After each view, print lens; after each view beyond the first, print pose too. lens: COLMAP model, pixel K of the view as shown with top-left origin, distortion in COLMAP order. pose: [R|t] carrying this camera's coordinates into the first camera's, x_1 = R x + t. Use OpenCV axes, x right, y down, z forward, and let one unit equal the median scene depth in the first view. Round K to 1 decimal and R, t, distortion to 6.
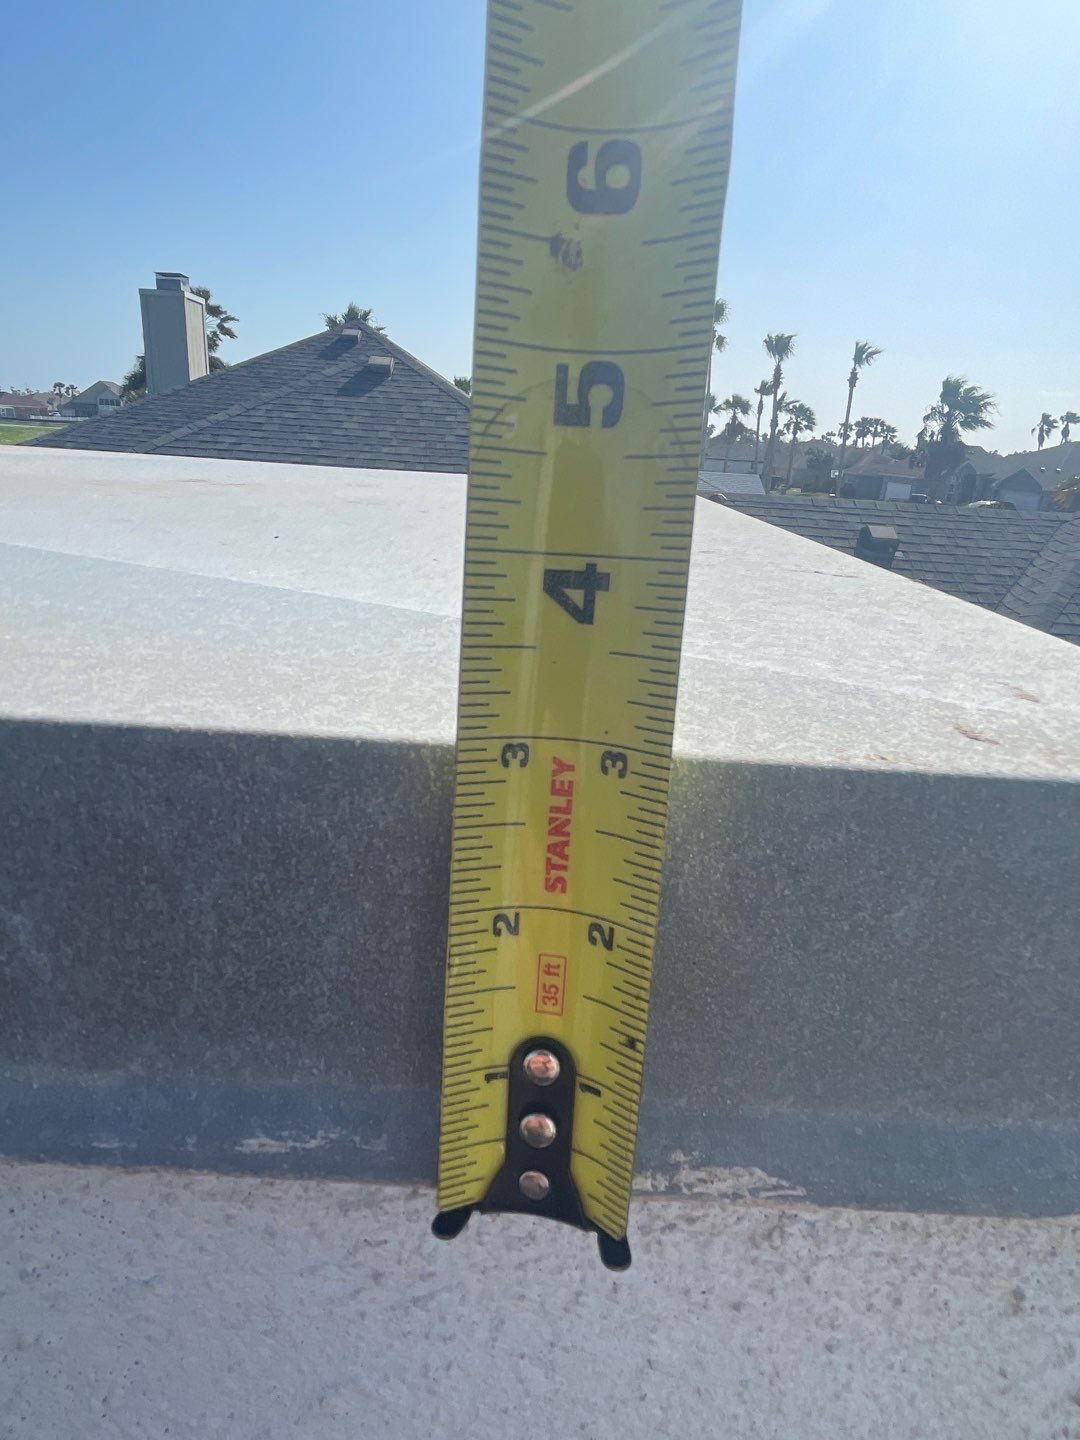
lens RADIAL K [[817.3, 0, 536.5], [0, 817.3, 712.5], [0, 0, 1]] dist [0.033232, -0.057203]
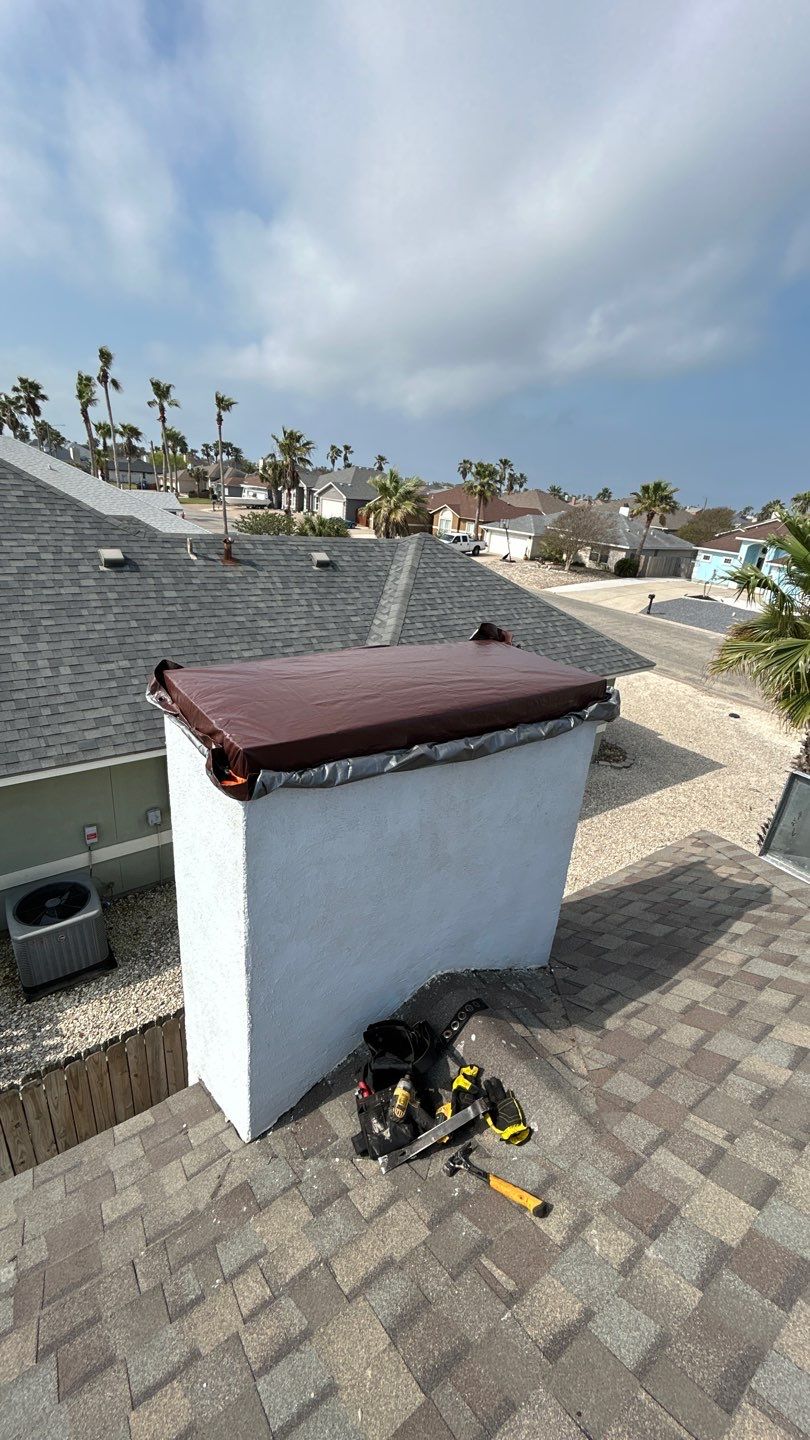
lens RADIAL K [[585.4, 0, 407.4], [0, 585.4, 720.4], [0, 0, 1]] dist [0.000191, 0.000720]
pose [[0.795269, -0.215968, 0.566484, -0.154868], [0.154315, 0.975732, 0.155354, -0.025274], [-0.586288, -0.036131, 0.809297, -0.109314]]
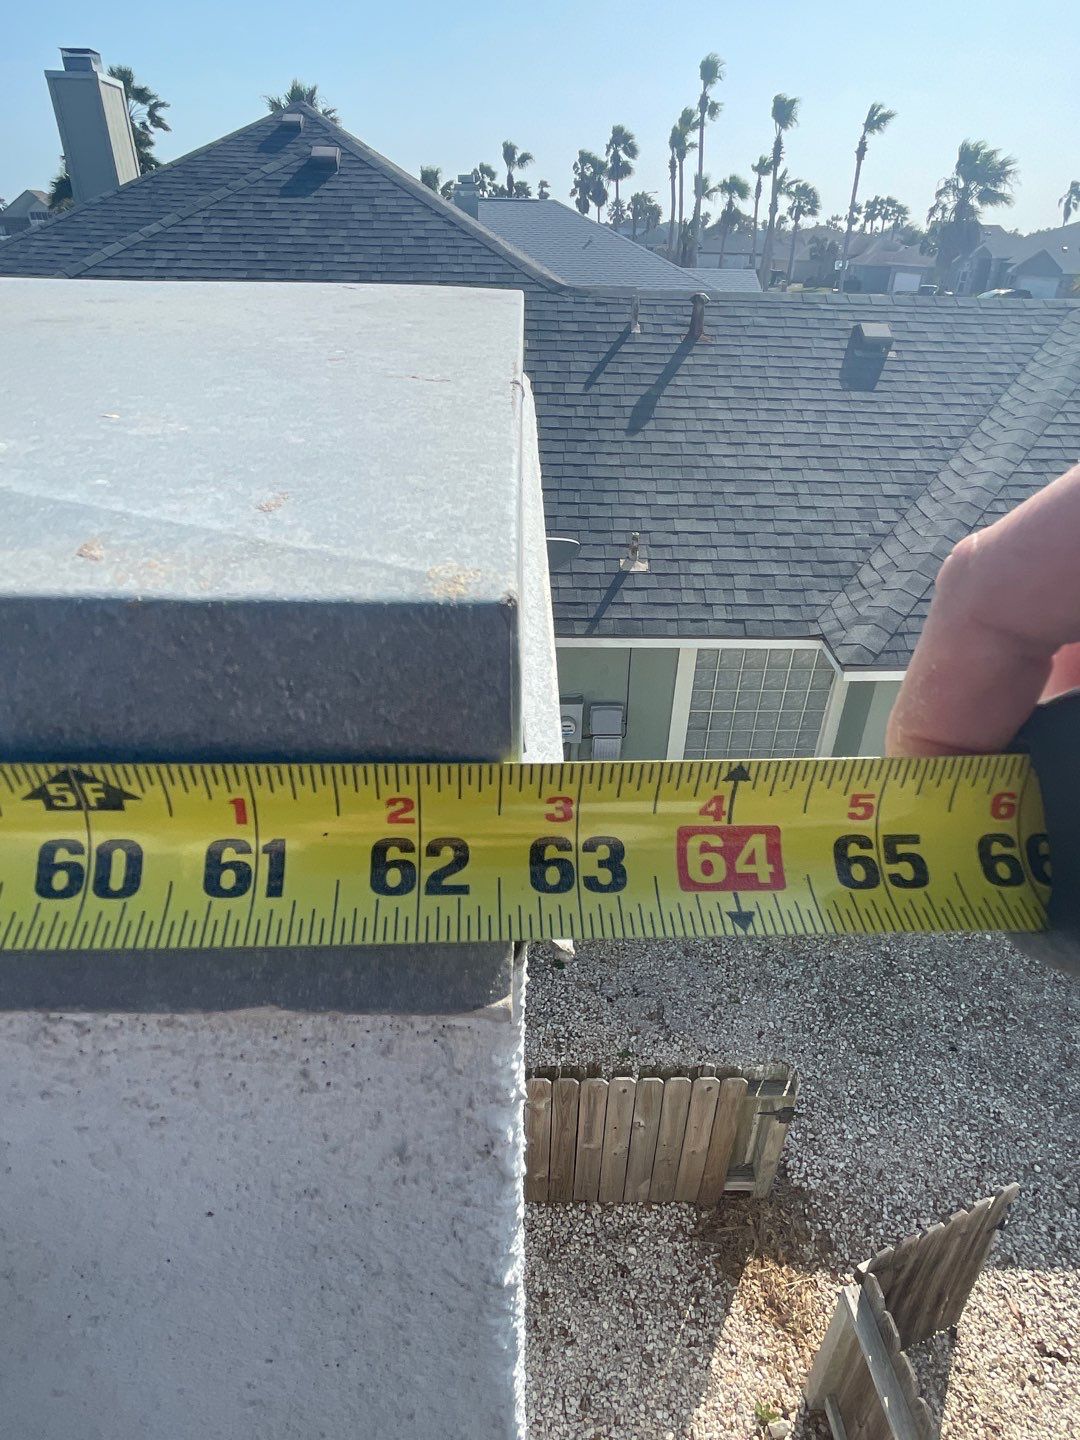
lens RADIAL K [[823.3, 0, 536.4], [0, 823.3, 704.8], [0, 0, 1]] dist [-0.001741, 0.001571]
pose [[0.998964, -0.045496, -0.000667, 0.010908], [0.044771, 0.980222, 0.192770, 0.000536], [-0.008117, -0.192601, 0.981244, 0.000356]]
